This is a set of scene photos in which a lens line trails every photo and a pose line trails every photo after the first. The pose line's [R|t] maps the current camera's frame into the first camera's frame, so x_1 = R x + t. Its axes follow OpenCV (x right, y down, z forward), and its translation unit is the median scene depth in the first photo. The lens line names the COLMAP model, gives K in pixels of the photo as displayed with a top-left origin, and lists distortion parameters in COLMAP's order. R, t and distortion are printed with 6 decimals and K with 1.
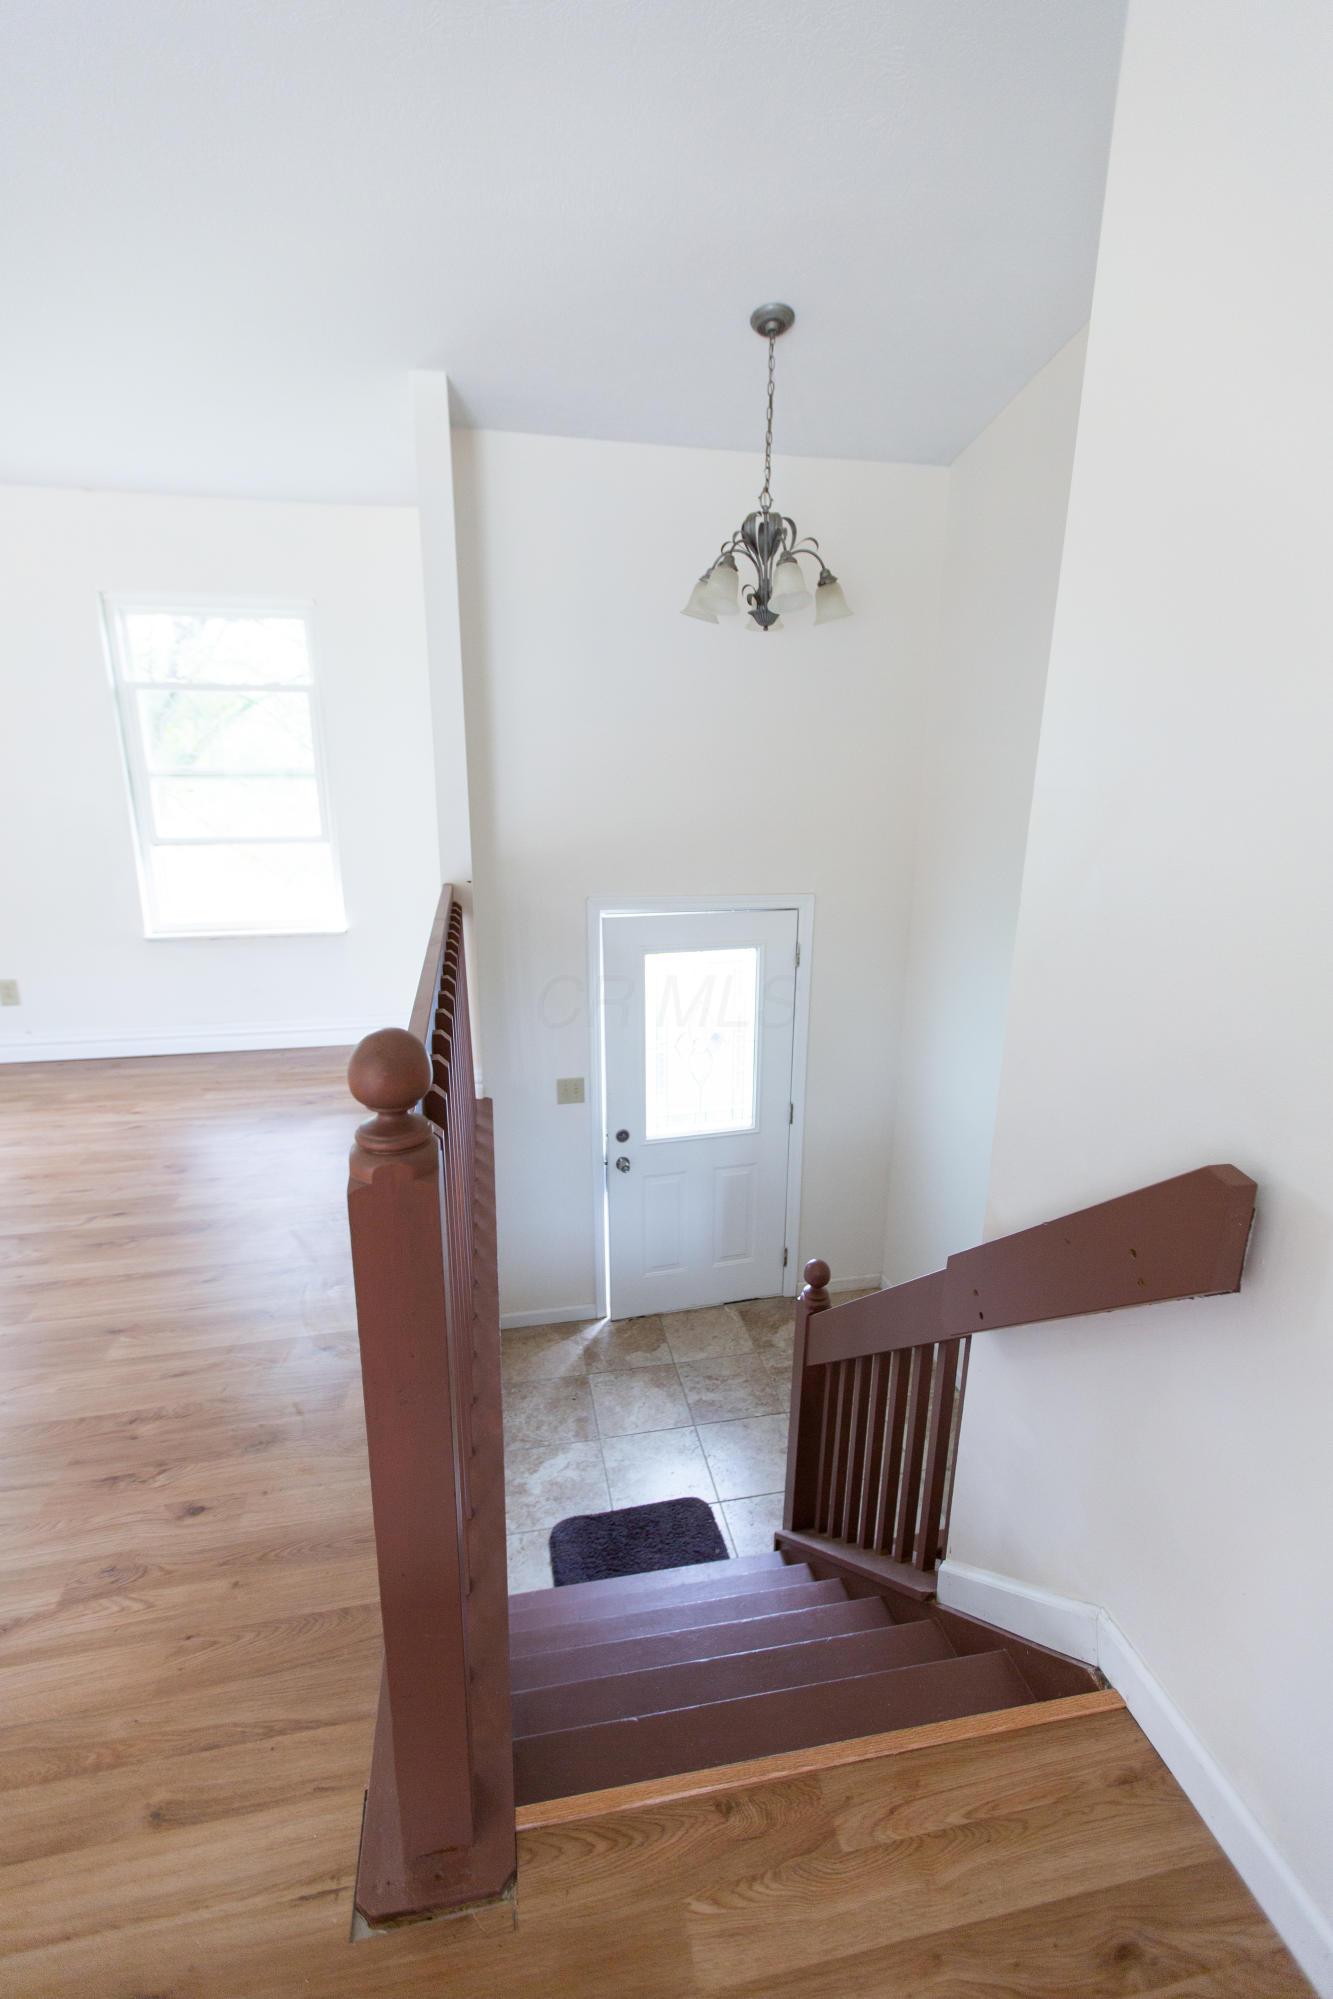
lens RADIAL K [[873.8, 0, 660.9], [0, 873.8, 999.0], [0, 0, 1]] dist [0.000087, -0.000646]
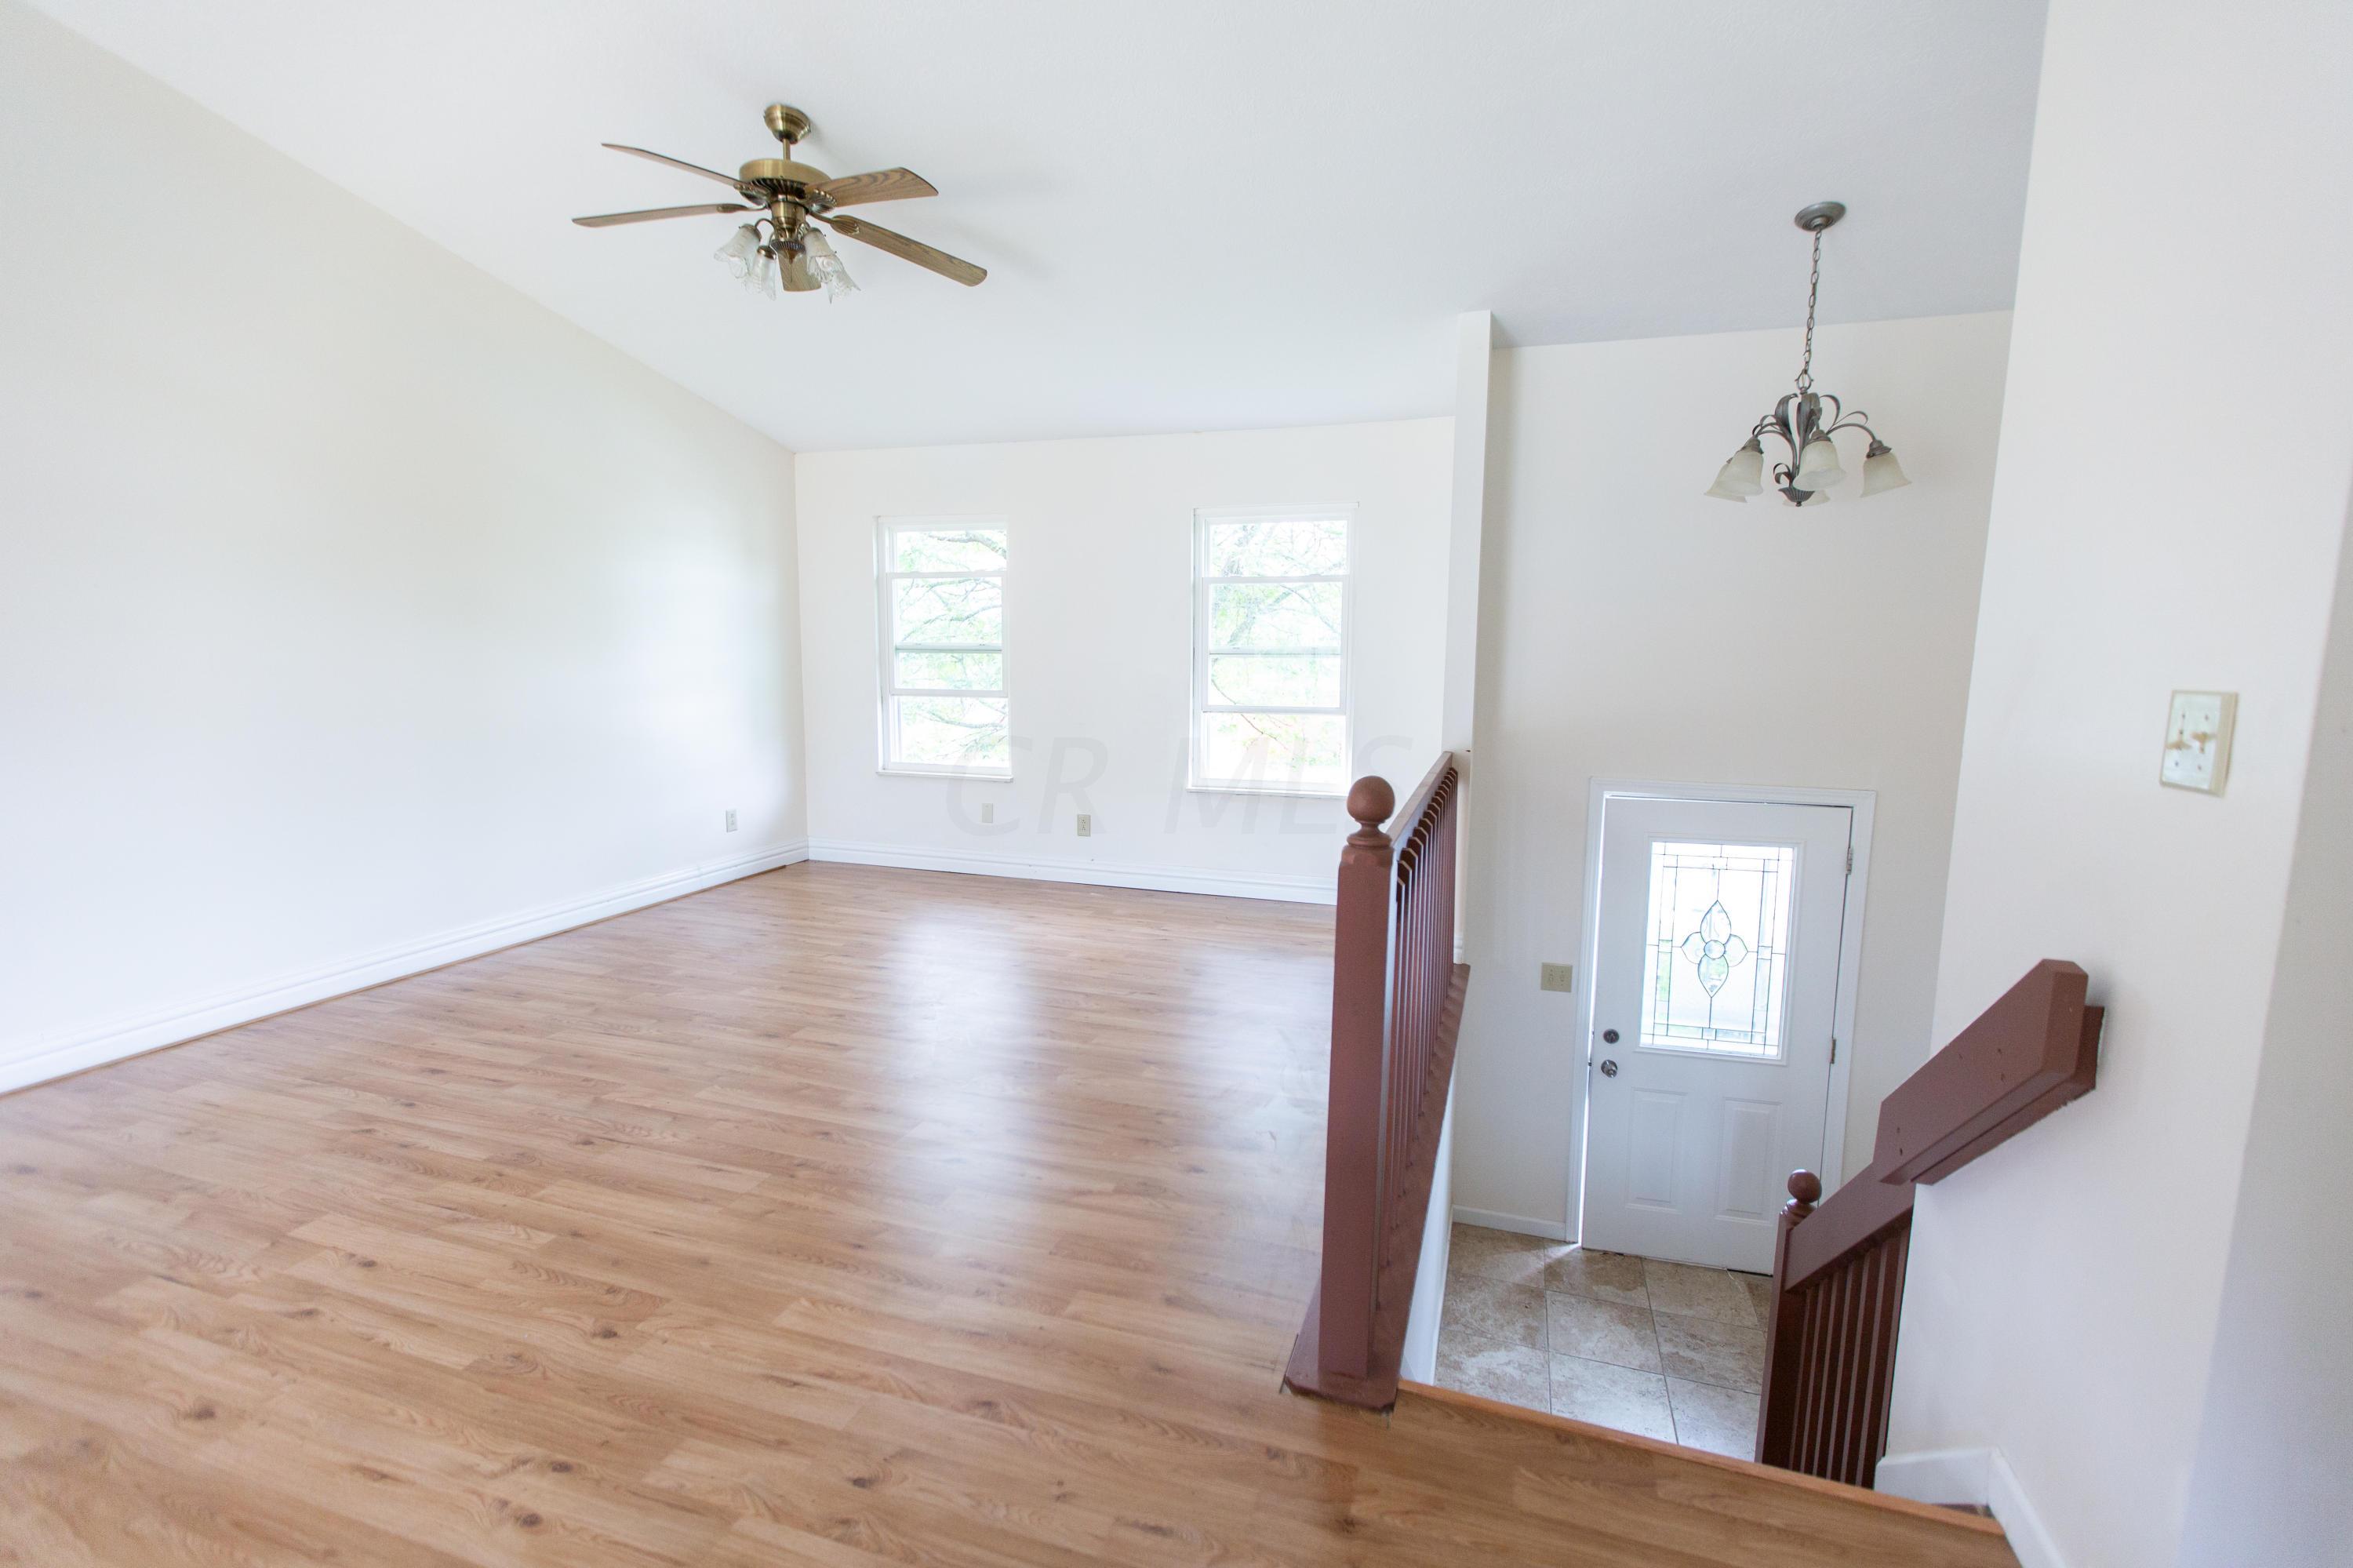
lens RADIAL K [[1028.6, 0, 1176.5], [0, 1028.6, 784.0], [0, 0, 1]] dist [0.000087, -0.000646]
pose [[0.867969, 0.066048, -0.492206, 0.085041], [-0.133353, 0.985714, -0.102887, 0.076556], [0.478379, 0.154940, 0.864377, -0.225169]]
